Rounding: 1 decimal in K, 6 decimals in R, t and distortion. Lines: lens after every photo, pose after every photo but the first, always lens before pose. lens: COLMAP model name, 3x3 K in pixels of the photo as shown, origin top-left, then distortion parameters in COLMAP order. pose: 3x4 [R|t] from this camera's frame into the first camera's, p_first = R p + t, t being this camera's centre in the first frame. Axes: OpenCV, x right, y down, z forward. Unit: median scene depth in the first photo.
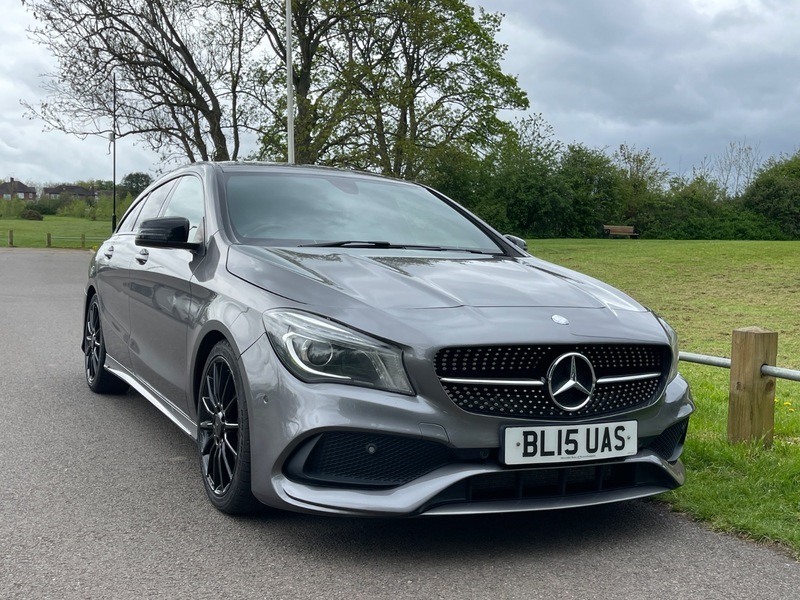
lens RADIAL K [[912.5, 0, 390.2], [0, 912.5, 305.2], [0, 0, 1]] dist [0.031939, 0.000000]
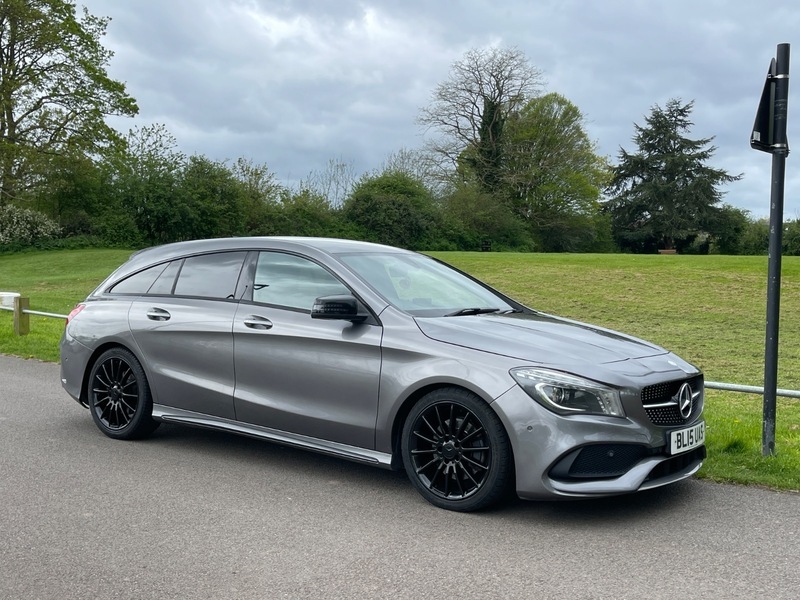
lens RADIAL K [[912.5, 0, 404.4], [0, 912.5, 307.8], [0, 0, 1]] dist [0.031939, 0.000000]
pose [[0.889660, -0.033924, 0.455361, -0.064521], [0.033698, 0.999395, 0.008617, -0.007457], [-0.455378, 0.007678, 0.890265, -0.015901]]
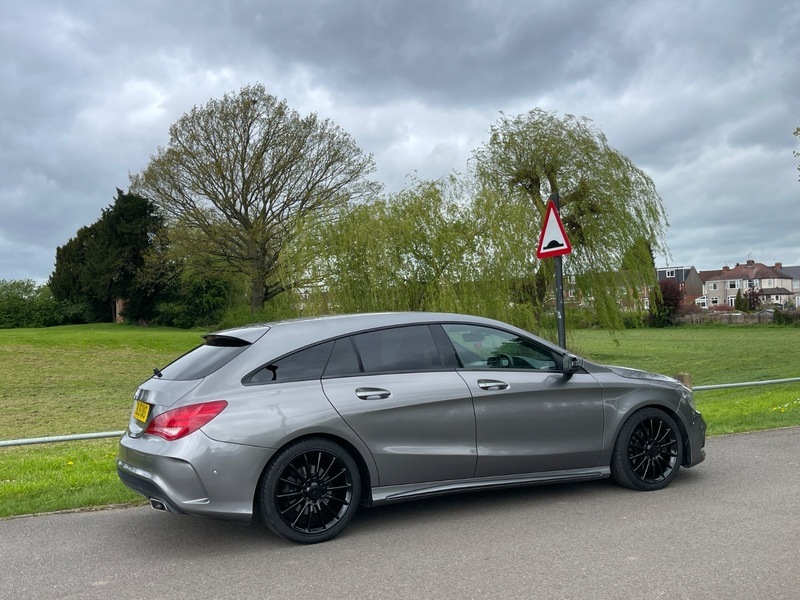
lens RADIAL K [[784.5, 0, 401.3], [0, 784.5, 303.1], [0, 0, 1]] dist [0.040777, 0.000000]
pose [[0.009301, 0.000760, 0.999956, -0.145856], [0.096906, 0.995292, -0.001658, -0.018561], [-0.995250, 0.096917, 0.009183, 0.111450]]
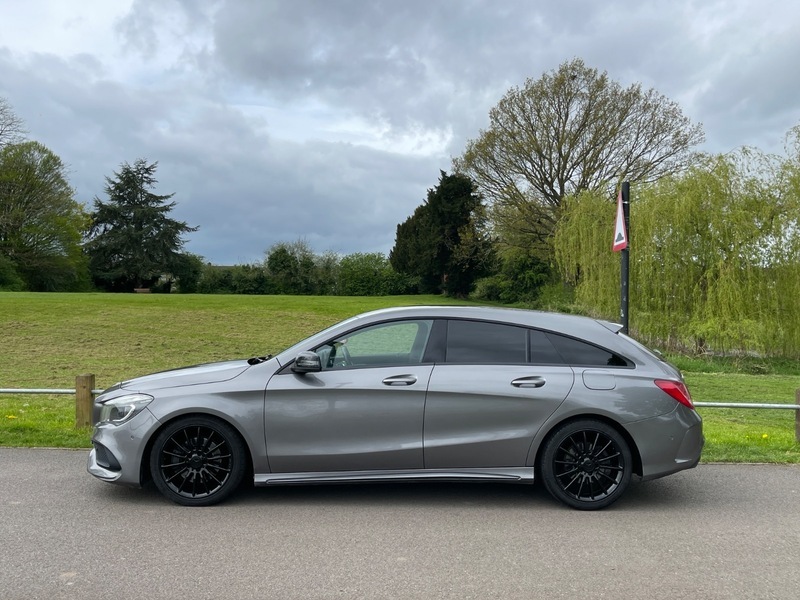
lens RADIAL K [[784.5, 0, 404.7], [0, 784.5, 307.1], [0, 0, 1]] dist [0.040777, 0.000000]
pose [[0.431697, -0.023760, 0.901706, -0.137040], [0.053419, 0.998572, 0.000738, -0.016493], [-0.900436, 0.047849, 0.432350, 0.043973]]
